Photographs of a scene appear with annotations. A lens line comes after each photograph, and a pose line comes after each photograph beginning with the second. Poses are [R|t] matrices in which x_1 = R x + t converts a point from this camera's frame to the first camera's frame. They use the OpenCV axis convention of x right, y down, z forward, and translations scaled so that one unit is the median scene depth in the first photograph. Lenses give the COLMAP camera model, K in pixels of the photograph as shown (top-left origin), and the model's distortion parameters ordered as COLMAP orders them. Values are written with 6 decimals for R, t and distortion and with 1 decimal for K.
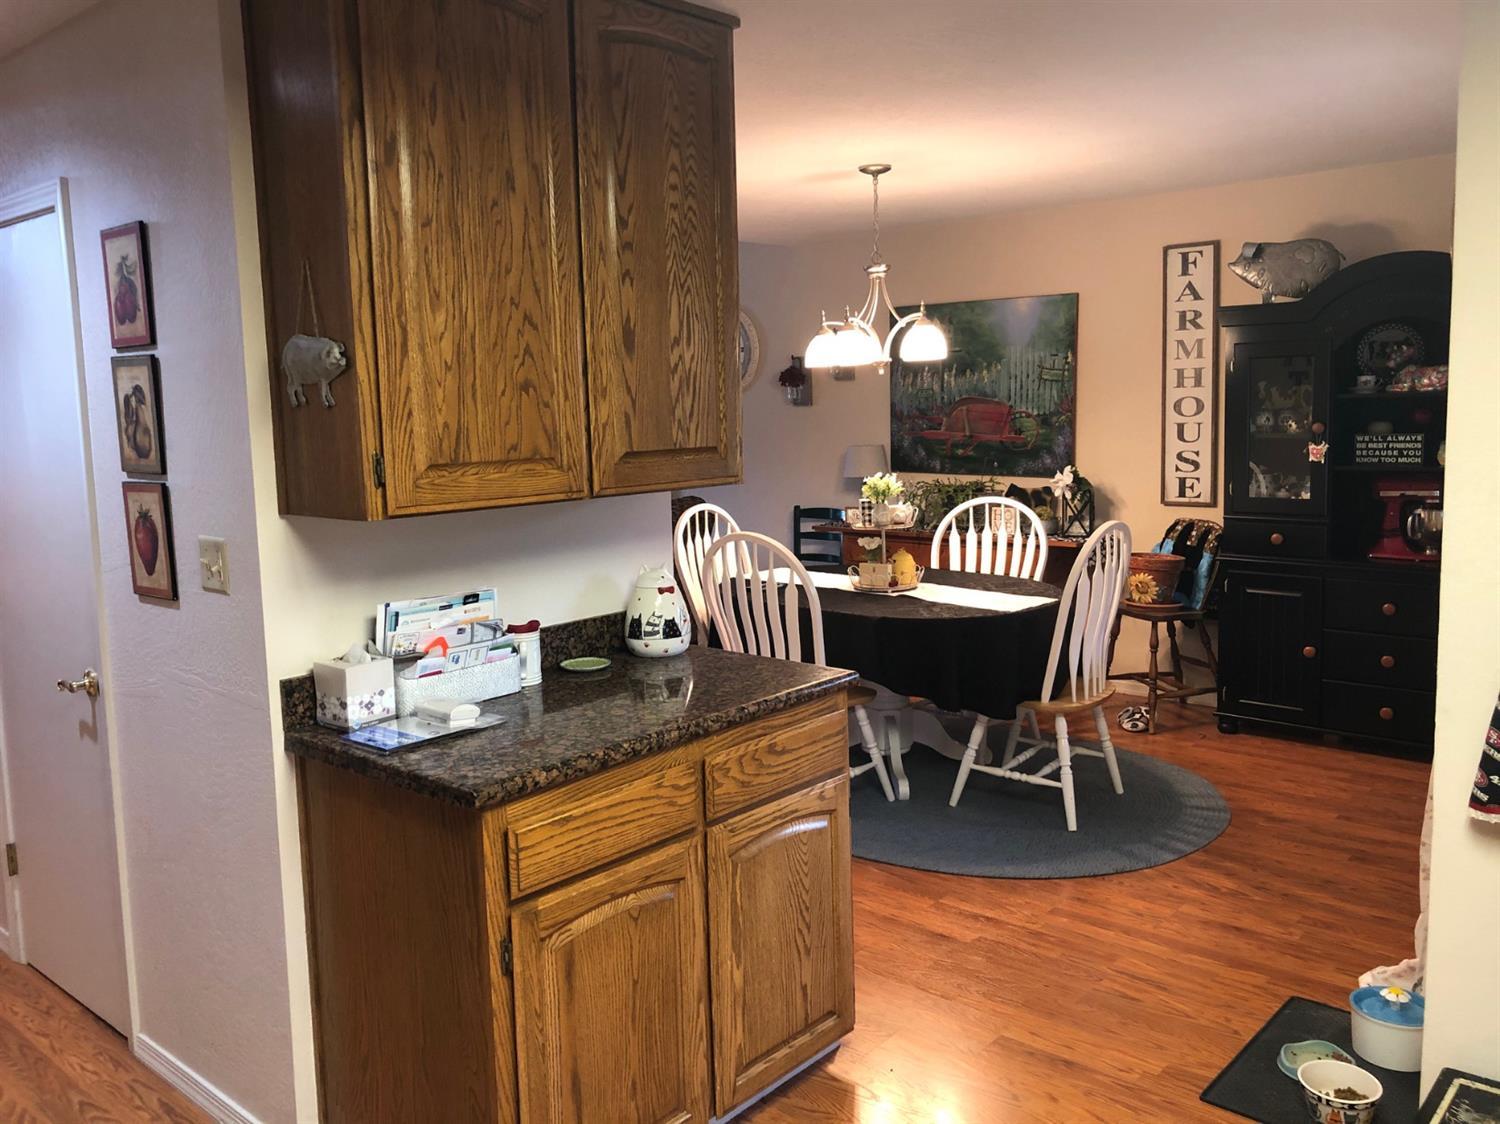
lens RADIAL K [[1232.4, 0, 747.6], [0, 1232.4, 549.9], [0, 0, 1]] dist [0.036826, -0.050552]
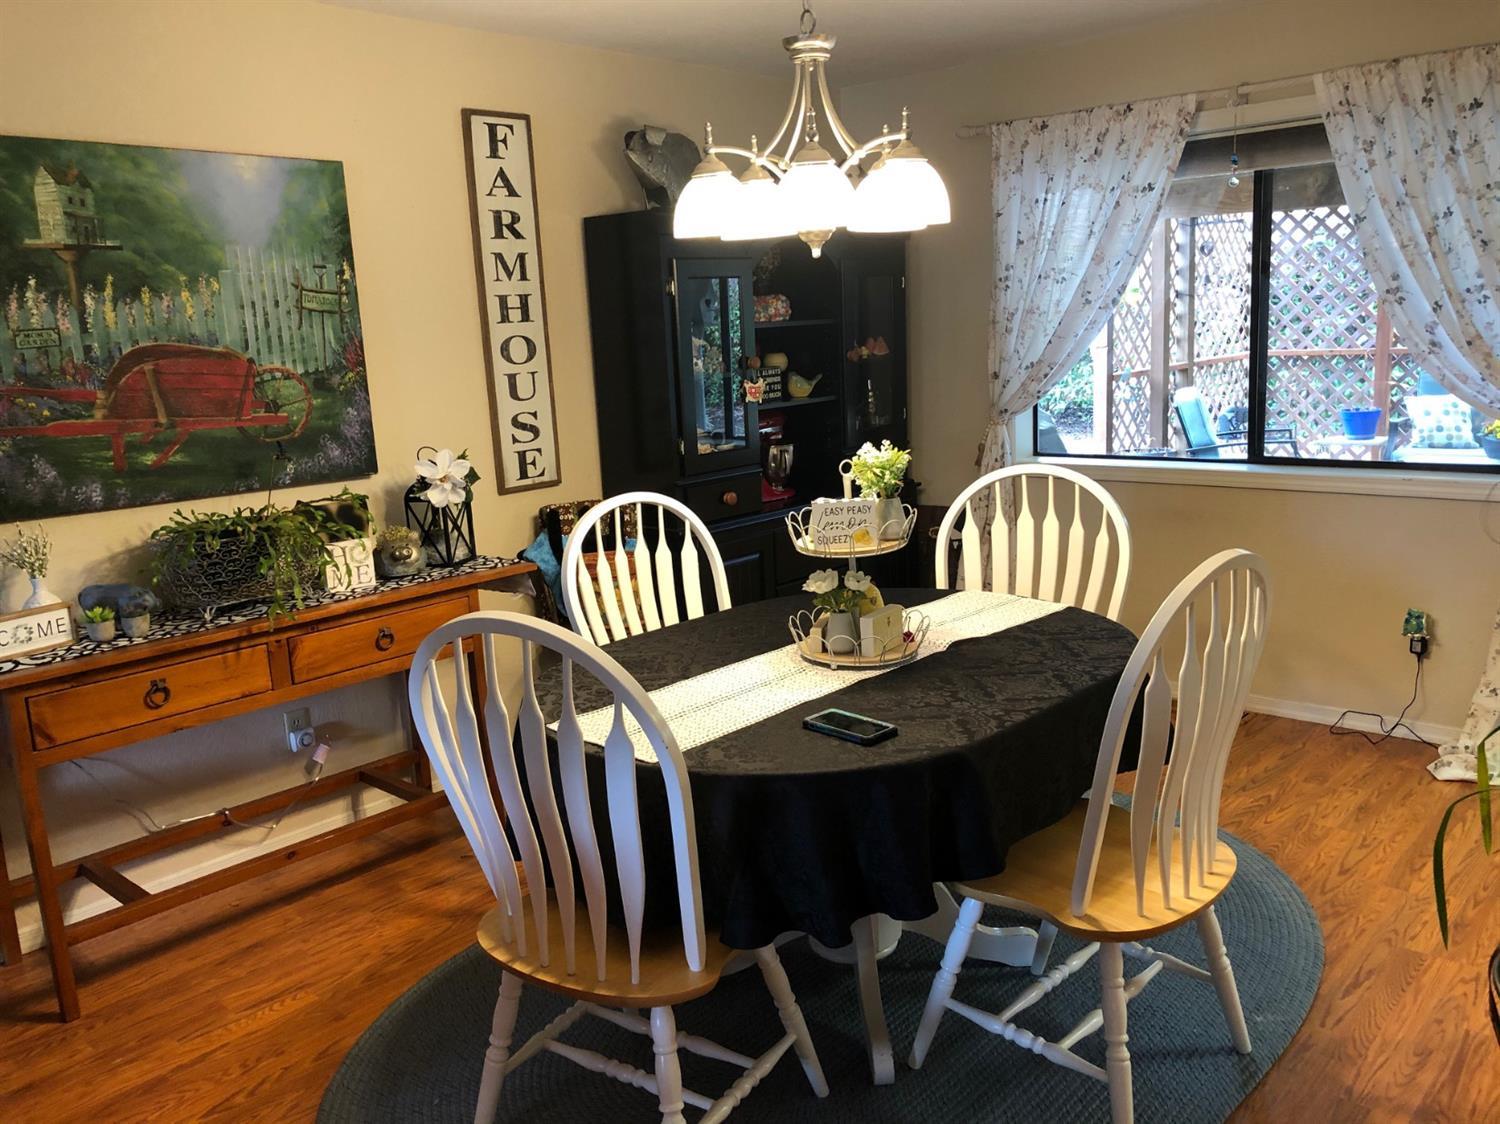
lens RADIAL K [[1232.4, 0, 747.2], [0, 1232.4, 565.2], [0, 0, 1]] dist [0.036826, -0.050552]
pose [[0.017919, -0.166754, 0.985836, -0.337090], [0.174711, 0.971347, 0.161127, -0.082312], [-0.984457, 0.169349, 0.046539, 0.810655]]
